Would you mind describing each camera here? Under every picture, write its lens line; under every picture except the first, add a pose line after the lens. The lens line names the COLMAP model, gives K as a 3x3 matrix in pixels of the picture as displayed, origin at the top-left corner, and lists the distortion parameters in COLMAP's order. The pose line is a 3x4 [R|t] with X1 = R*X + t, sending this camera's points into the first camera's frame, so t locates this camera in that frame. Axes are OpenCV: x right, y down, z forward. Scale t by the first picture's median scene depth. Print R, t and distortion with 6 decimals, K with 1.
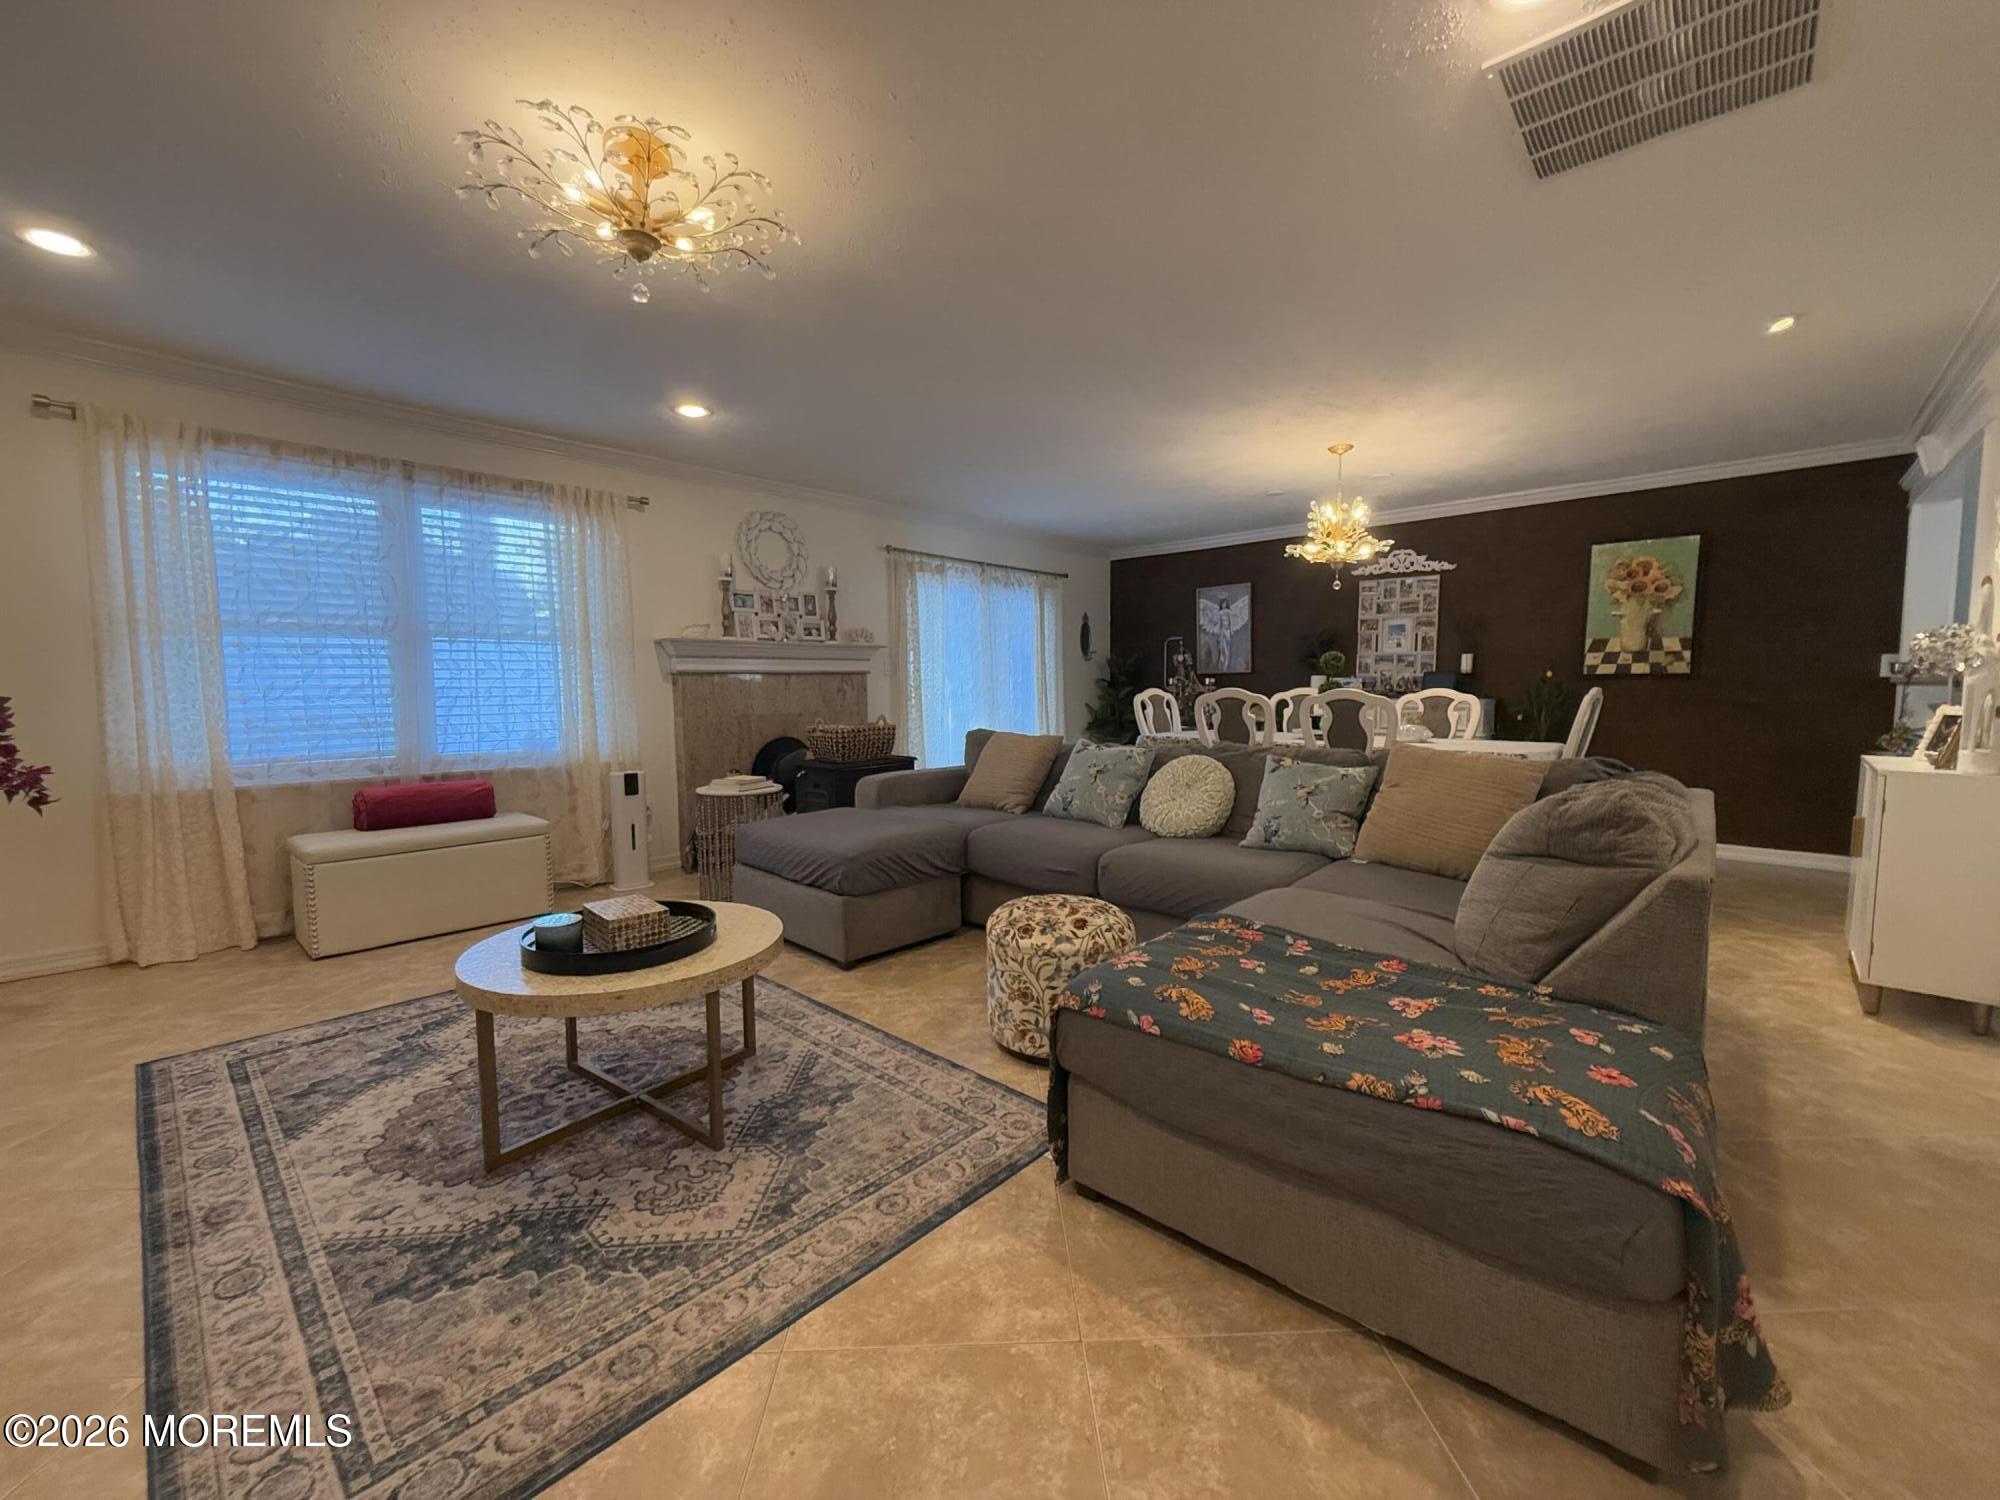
lens RADIAL K [[800.8, 0, 1006.6], [0, 800.8, 752.3], [0, 0, 1]] dist [-0.018066, -0.000259]
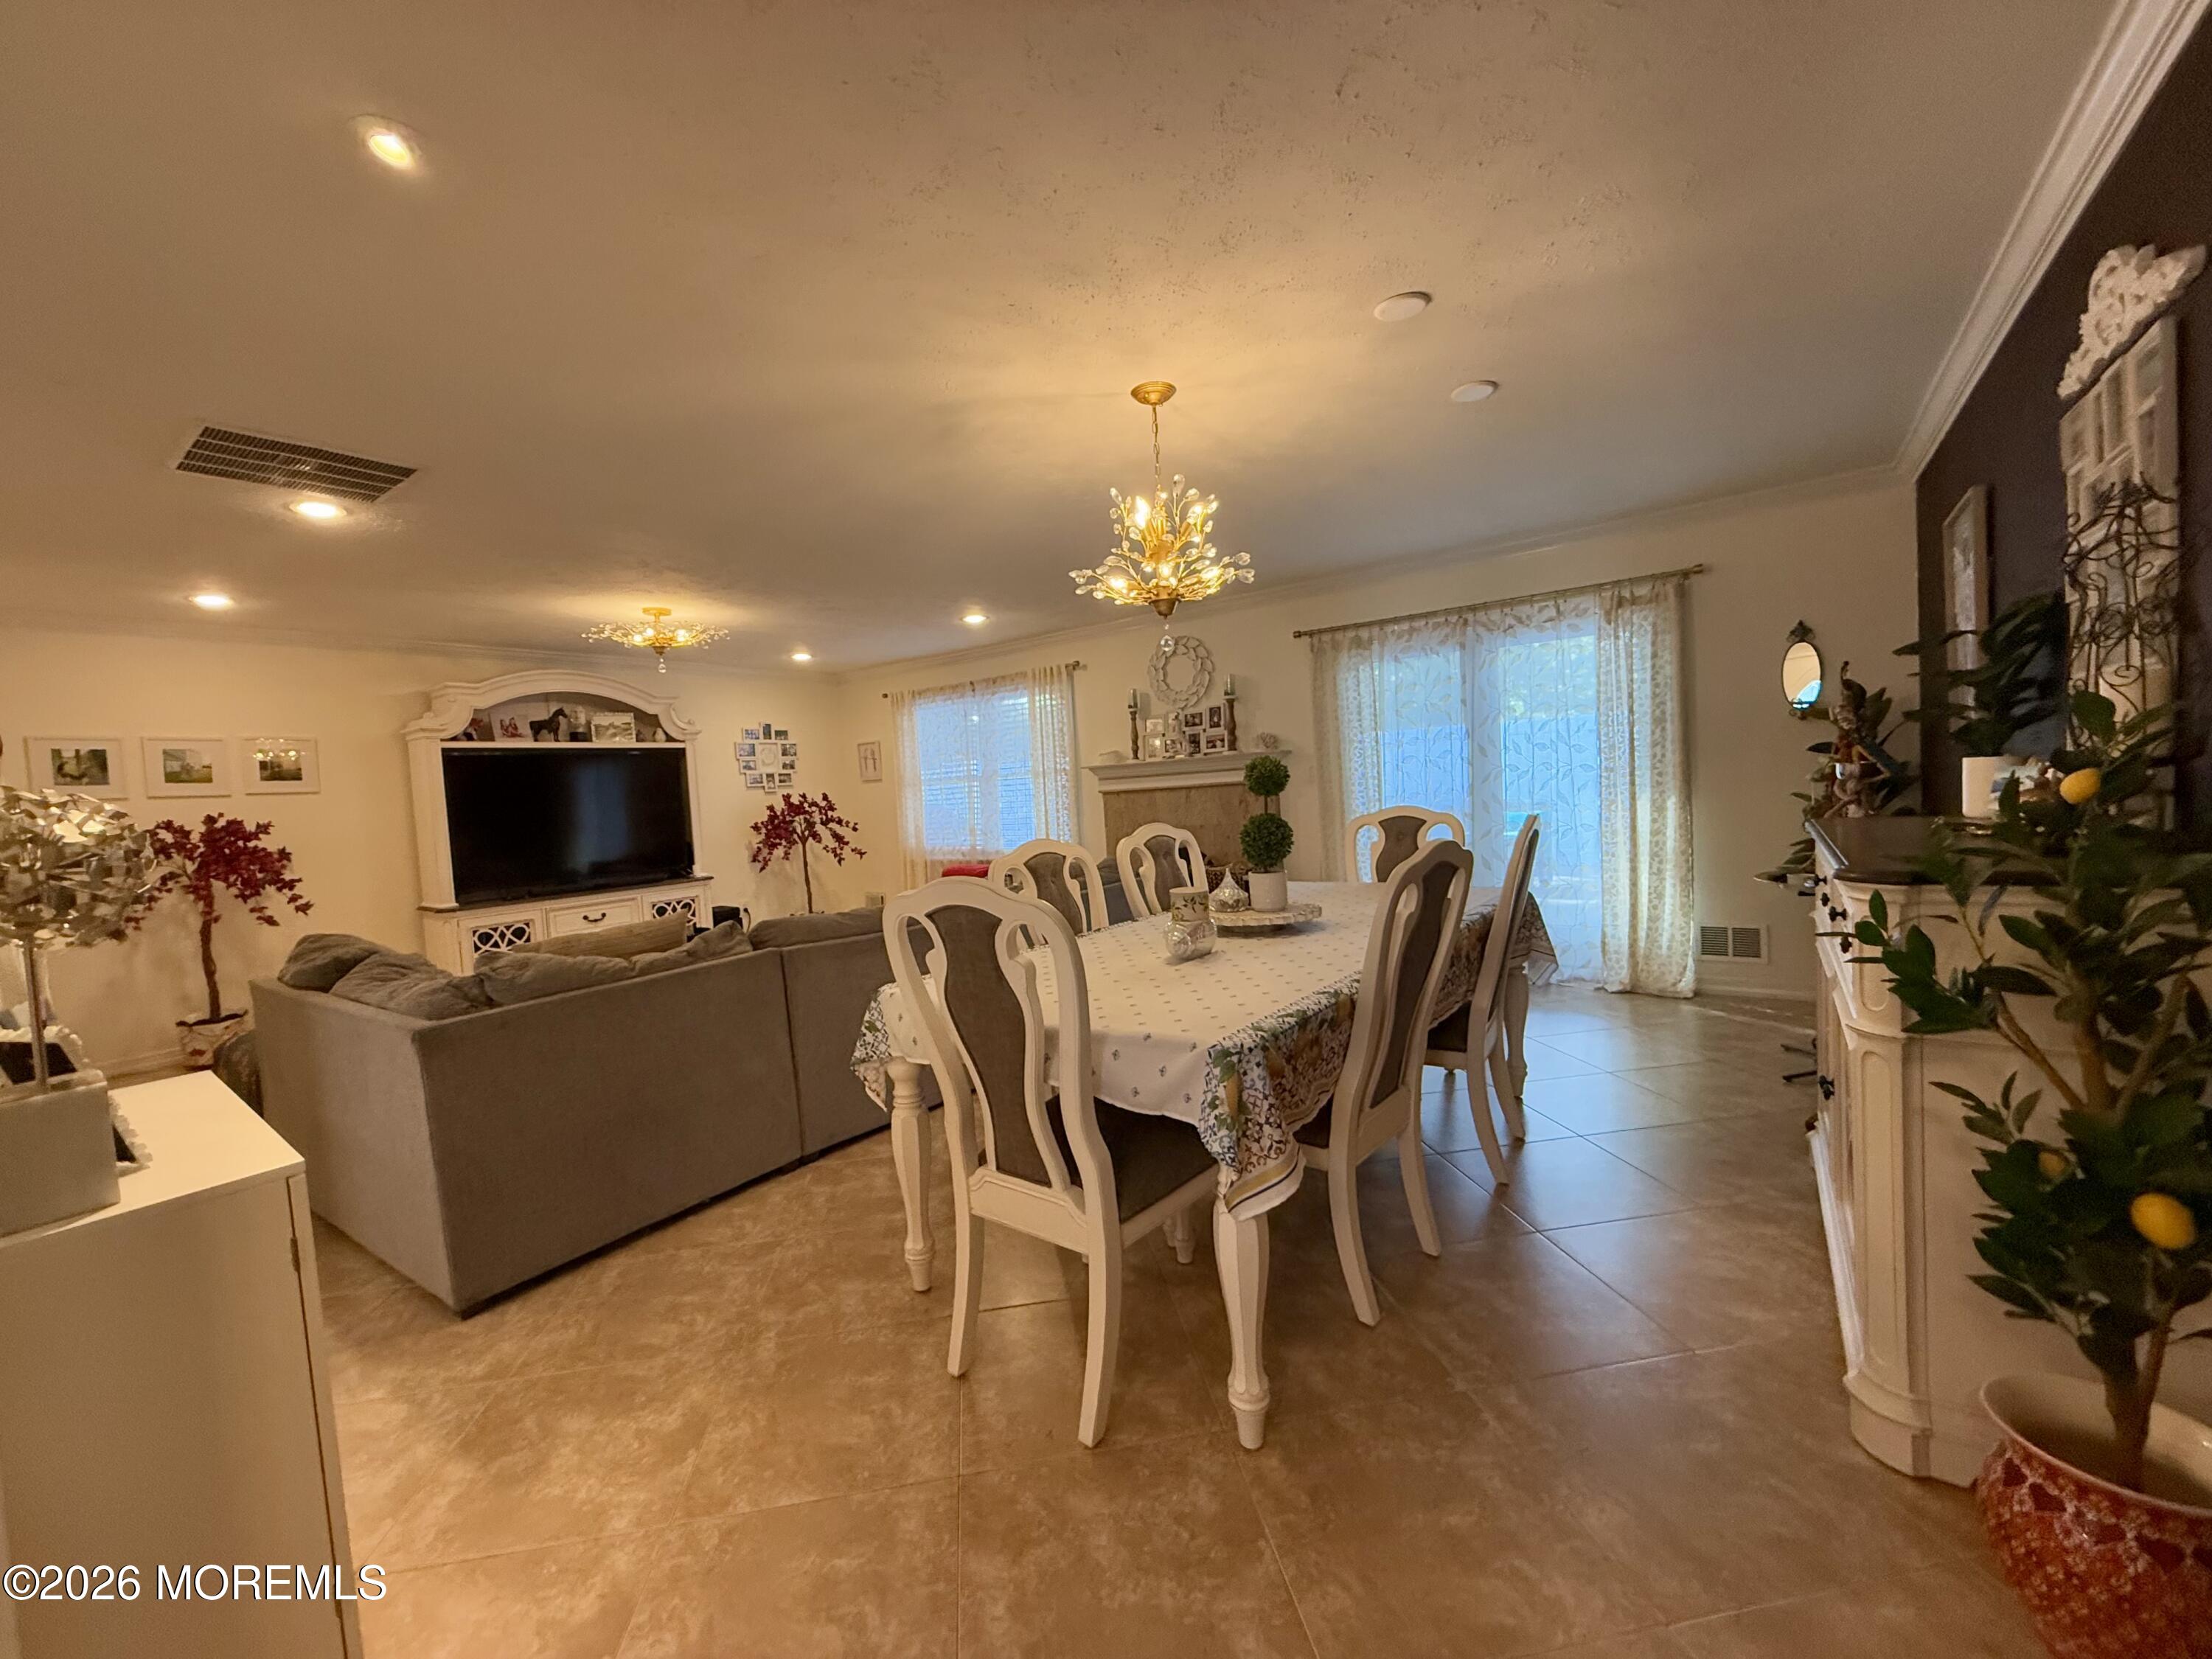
lens RADIAL K [[885.7, 0, 1112.6], [0, 885.7, 828.7], [0, 0, 1]] dist [-0.018066, -0.000259]
pose [[0.110022, 0.047925, -0.992773, 0.856159], [-0.011994, 0.998828, 0.046888, -0.096535], [0.993857, 0.006748, 0.110468, 0.759202]]
